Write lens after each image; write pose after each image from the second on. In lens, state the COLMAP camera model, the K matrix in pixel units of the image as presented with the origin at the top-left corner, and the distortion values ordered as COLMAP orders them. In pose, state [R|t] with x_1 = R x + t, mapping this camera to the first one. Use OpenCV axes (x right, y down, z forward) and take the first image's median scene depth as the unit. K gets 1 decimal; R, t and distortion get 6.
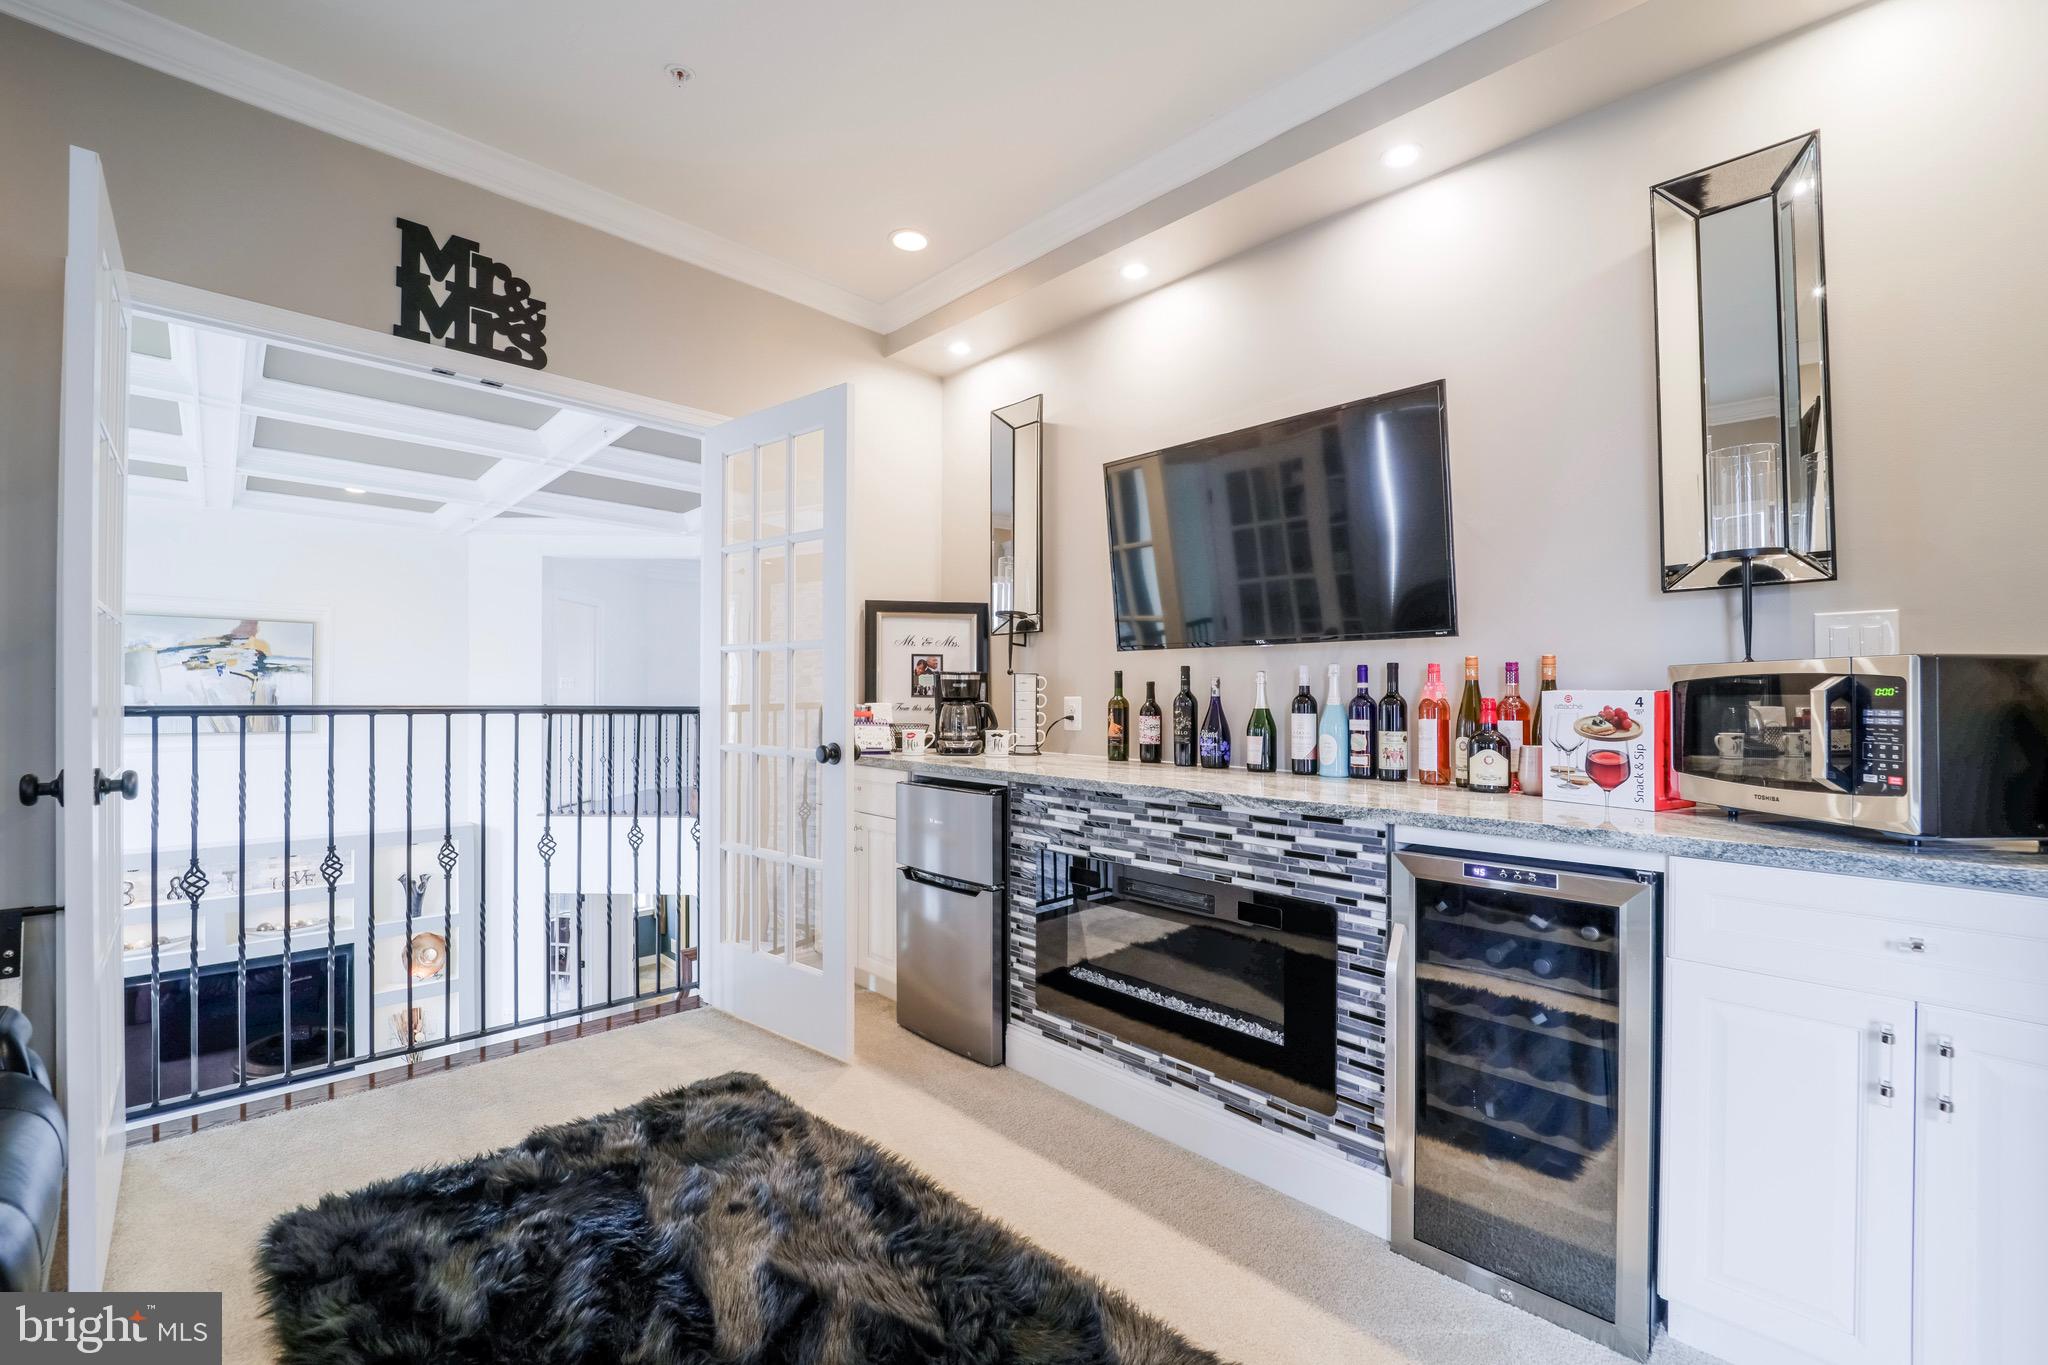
lens RADIAL K [[837.0, 0, 1024.4], [0, 837.0, 691.4], [0, 0, 1]] dist [-0.015842, -0.001149]
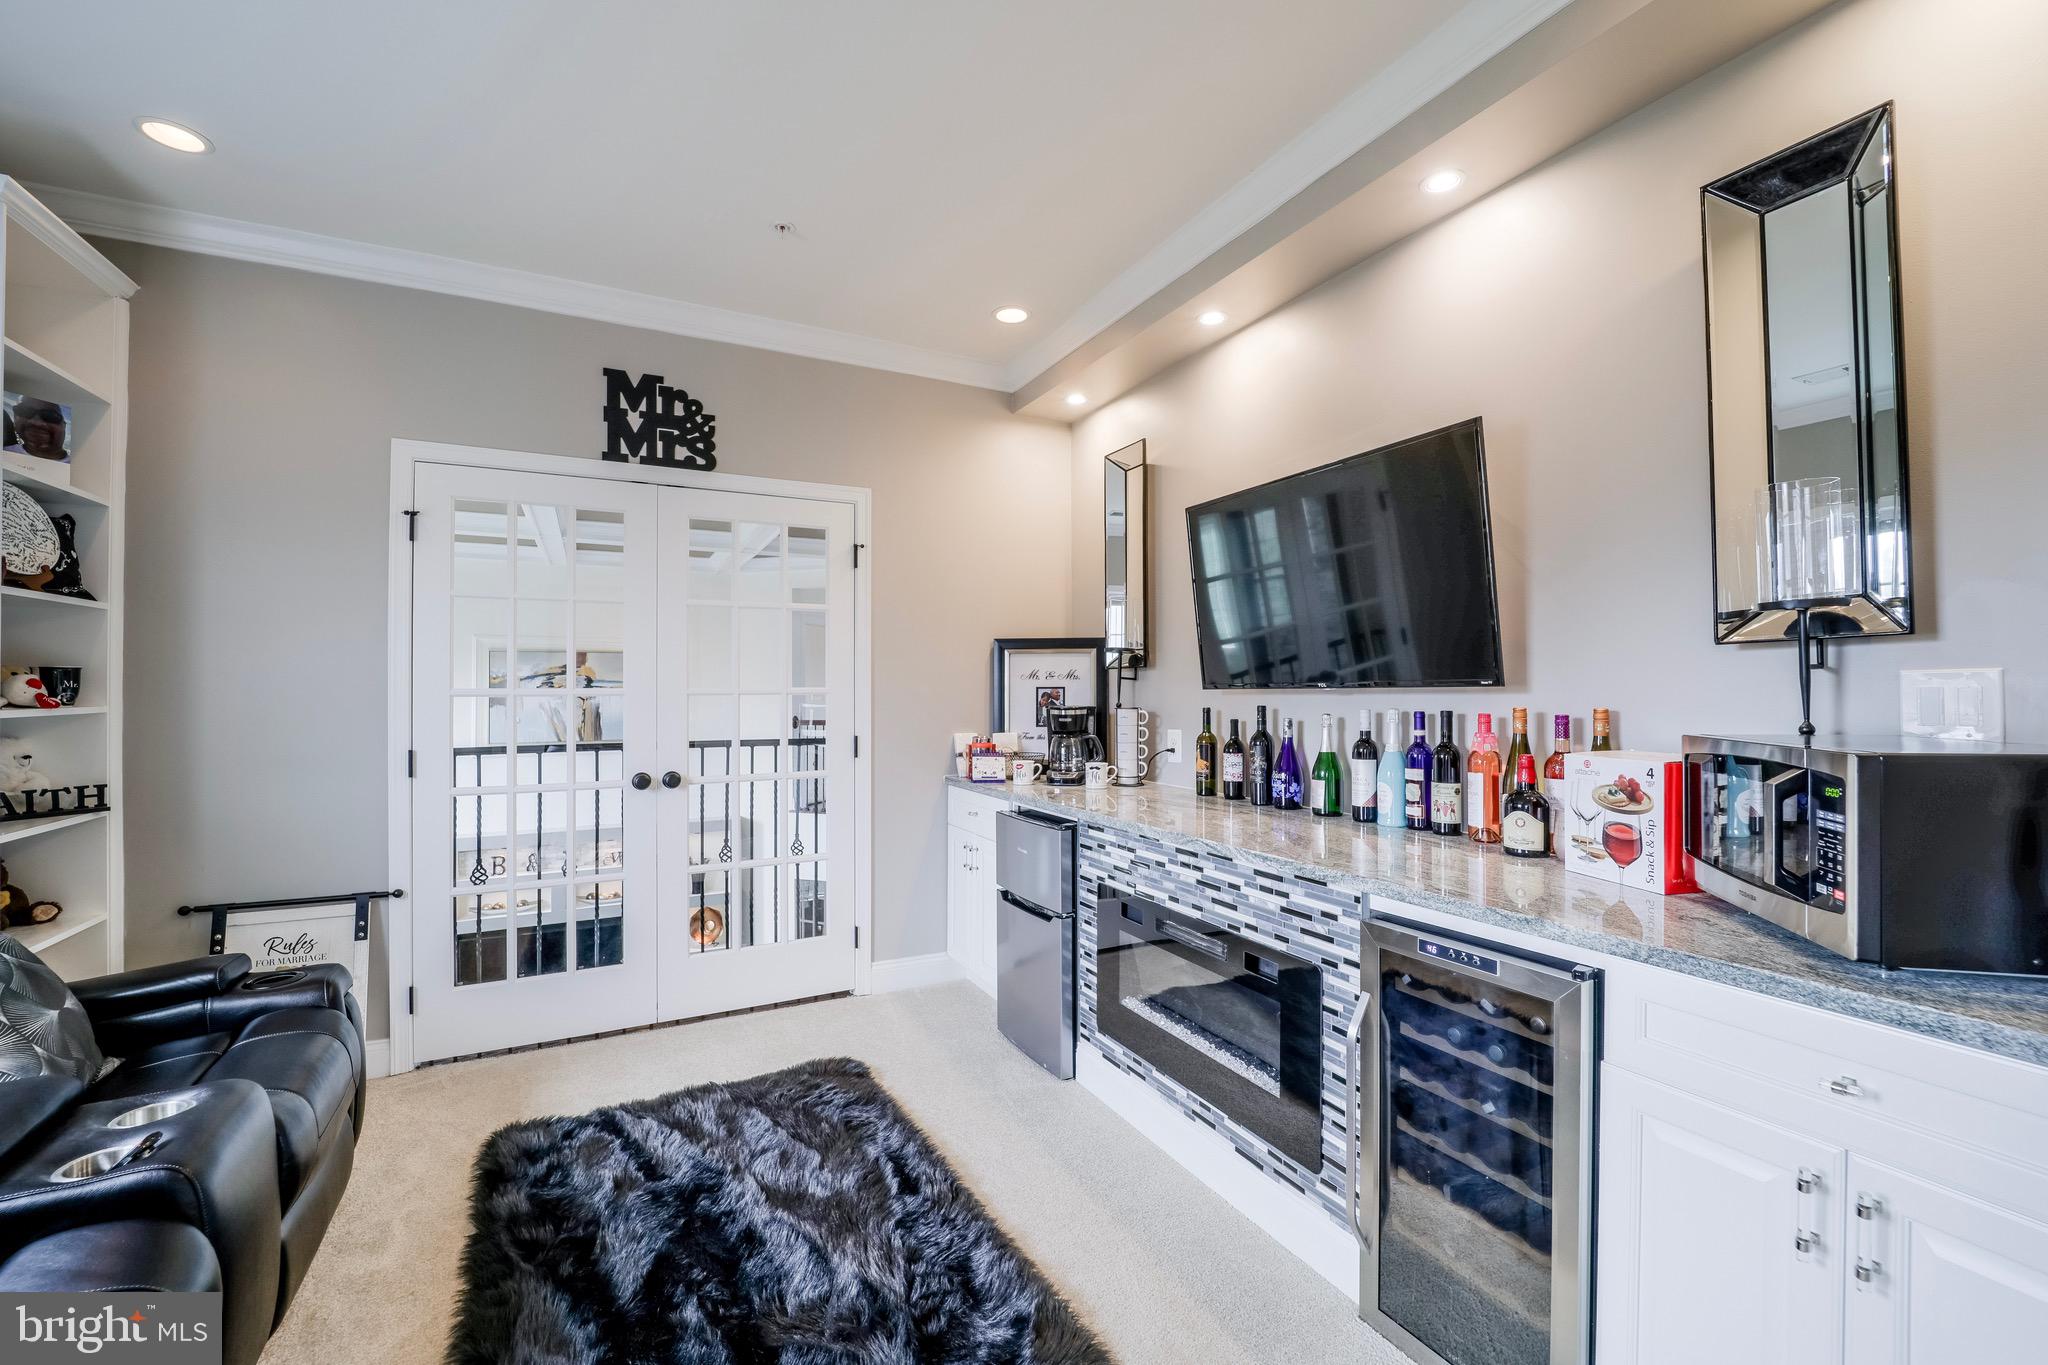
lens RADIAL K [[837.0, 0, 1032.6], [0, 837.0, 683.9], [0, 0, 1]] dist [-0.015842, -0.001149]
pose [[0.955253, -0.012104, -0.295542, 0.265112], [0.011540, 0.999927, -0.003655, -0.065696], [0.295565, 0.000081, 0.955323, -0.051262]]
